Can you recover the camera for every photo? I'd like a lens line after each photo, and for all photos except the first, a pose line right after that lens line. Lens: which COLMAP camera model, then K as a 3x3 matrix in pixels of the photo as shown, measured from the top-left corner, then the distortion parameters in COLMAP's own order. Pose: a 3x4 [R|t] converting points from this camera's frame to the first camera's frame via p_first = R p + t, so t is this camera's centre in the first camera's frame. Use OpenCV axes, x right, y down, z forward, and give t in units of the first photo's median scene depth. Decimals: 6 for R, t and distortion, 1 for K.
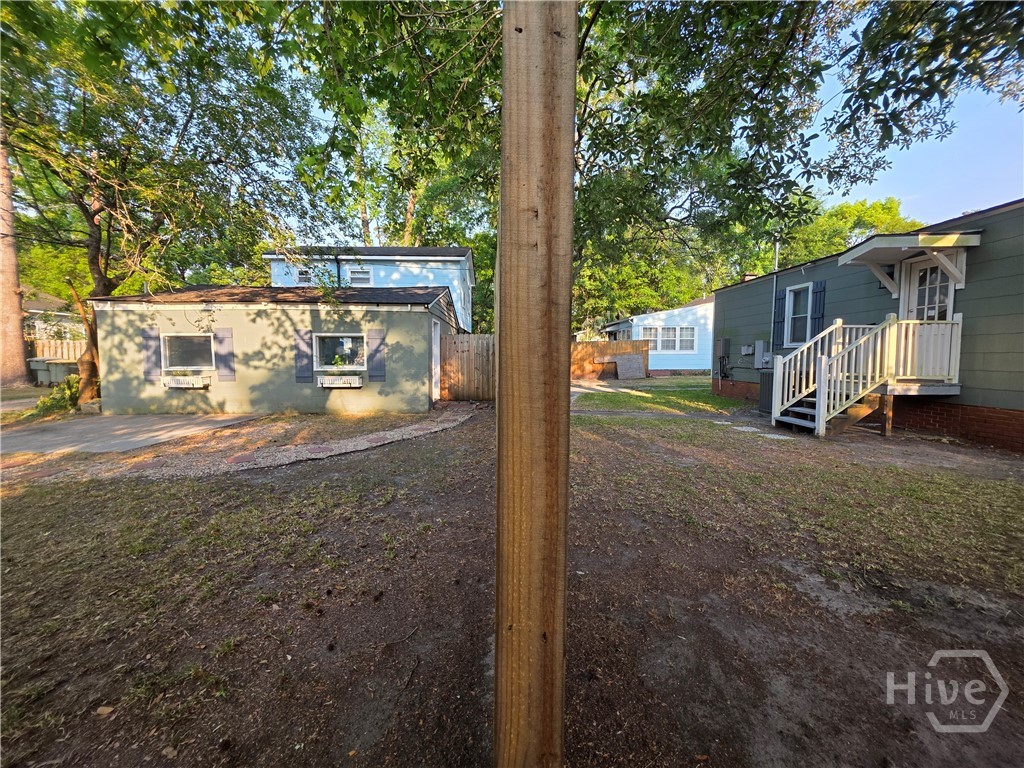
lens RADIAL K [[411.1, 0, 514.8], [0, 411.1, 374.3], [0, 0, 1]] dist [0.001783, 0.000529]
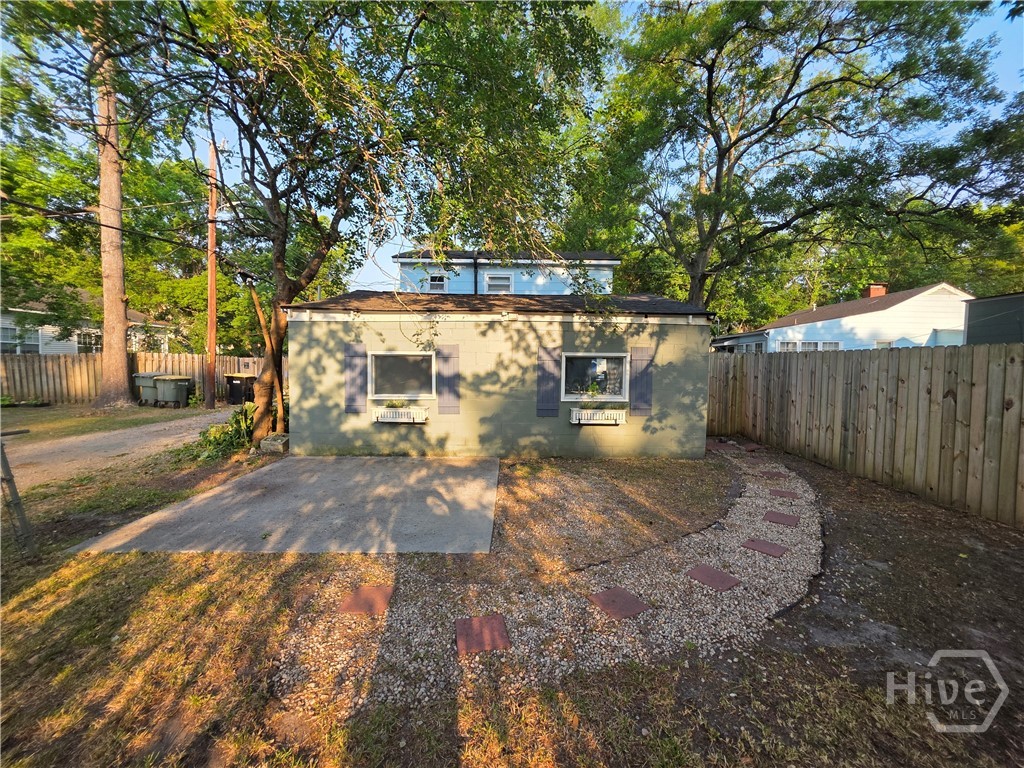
lens RADIAL K [[411.1, 0, 513.8], [0, 411.1, 378.1], [0, 0, 1]] dist [0.001783, 0.000529]
pose [[0.999526, 0.011126, -0.028722, -0.560851], [-0.011834, 0.999628, -0.024587, -0.026986], [0.028438, 0.024915, 0.999285, 0.232589]]
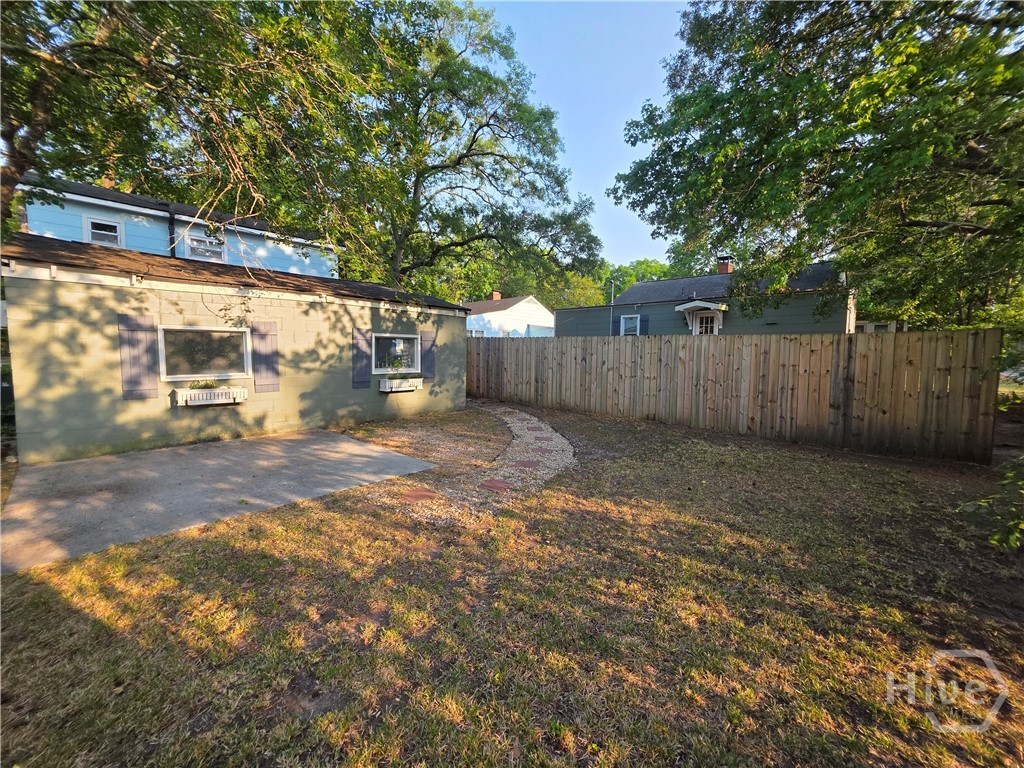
lens RADIAL K [[411.1, 0, 512.9], [0, 411.1, 379.3], [0, 0, 1]] dist [0.001783, 0.000529]
pose [[0.704963, -0.039591, 0.708138, -0.924521], [0.028081, 0.999216, 0.027910, -0.010111], [-0.708688, 0.000210, 0.705522, 0.134458]]
